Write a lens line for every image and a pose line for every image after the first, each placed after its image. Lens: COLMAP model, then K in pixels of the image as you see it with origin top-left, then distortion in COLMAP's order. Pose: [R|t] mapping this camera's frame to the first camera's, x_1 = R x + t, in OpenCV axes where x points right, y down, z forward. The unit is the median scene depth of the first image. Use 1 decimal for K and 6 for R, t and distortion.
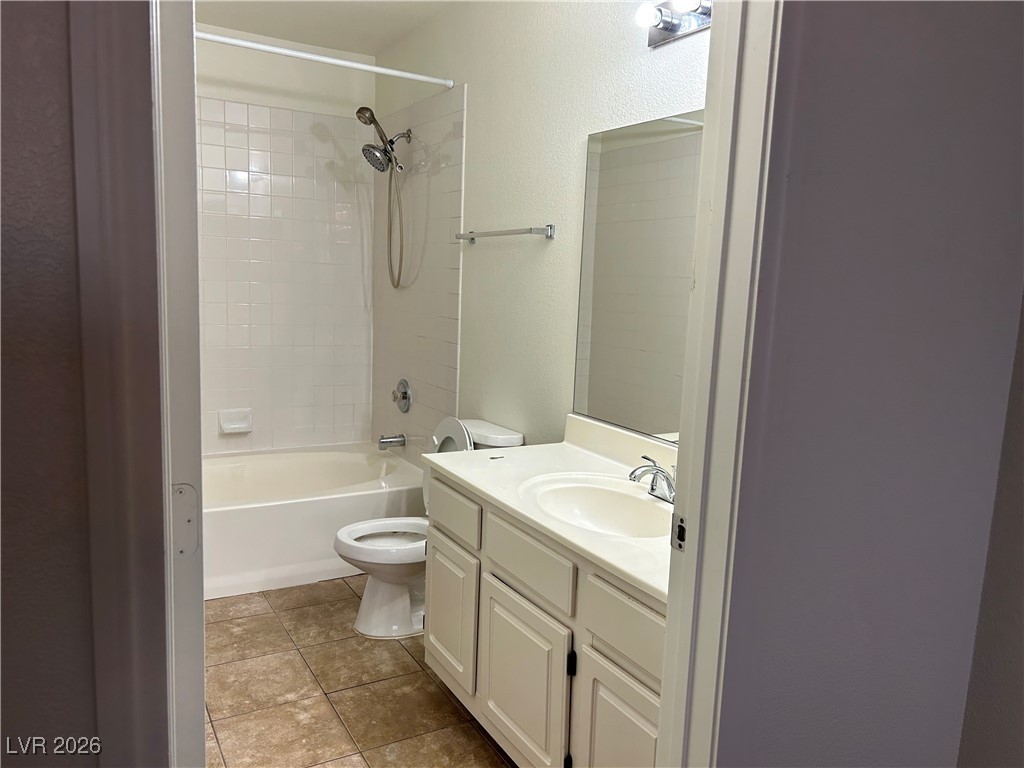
lens RADIAL K [[772.2, 0, 511.8], [0, 772.2, 384.3], [0, 0, 1]] dist [0.023480, -0.045688]
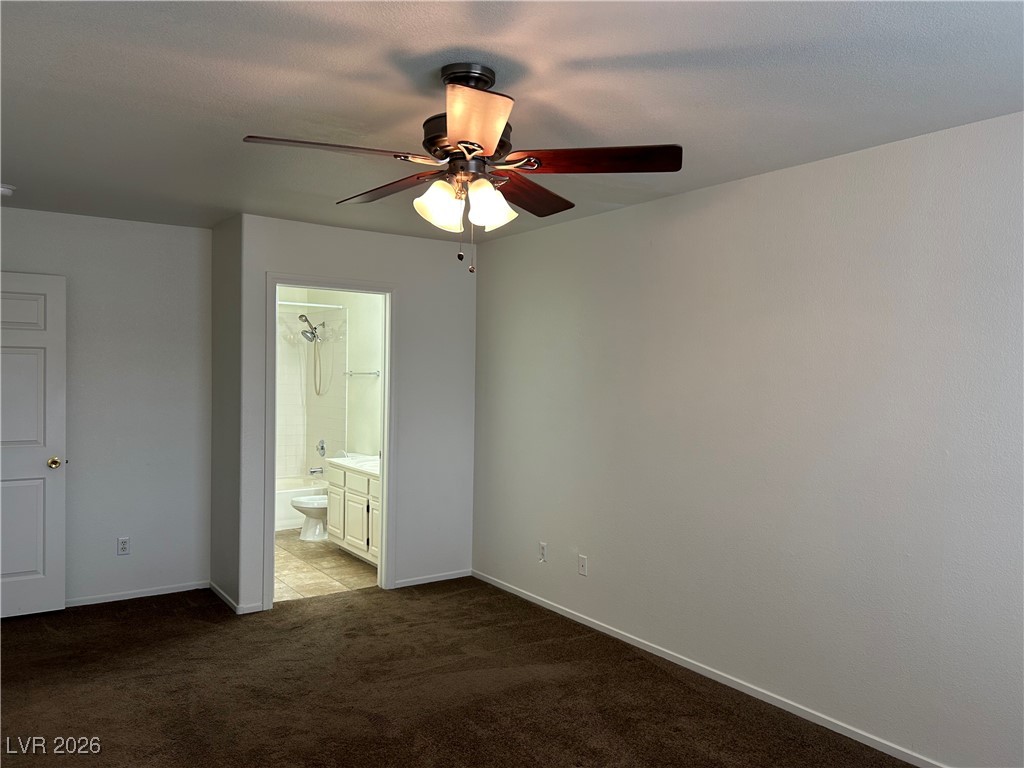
lens RADIAL K [[772.2, 0, 512.5], [0, 772.2, 384.6], [0, 0, 1]] dist [0.023480, -0.045688]
pose [[0.995781, -0.023567, 0.088687, 0.199916], [0.033971, 0.992468, -0.117703, 0.115106], [-0.085245, 0.120220, 0.989081, -1.175575]]
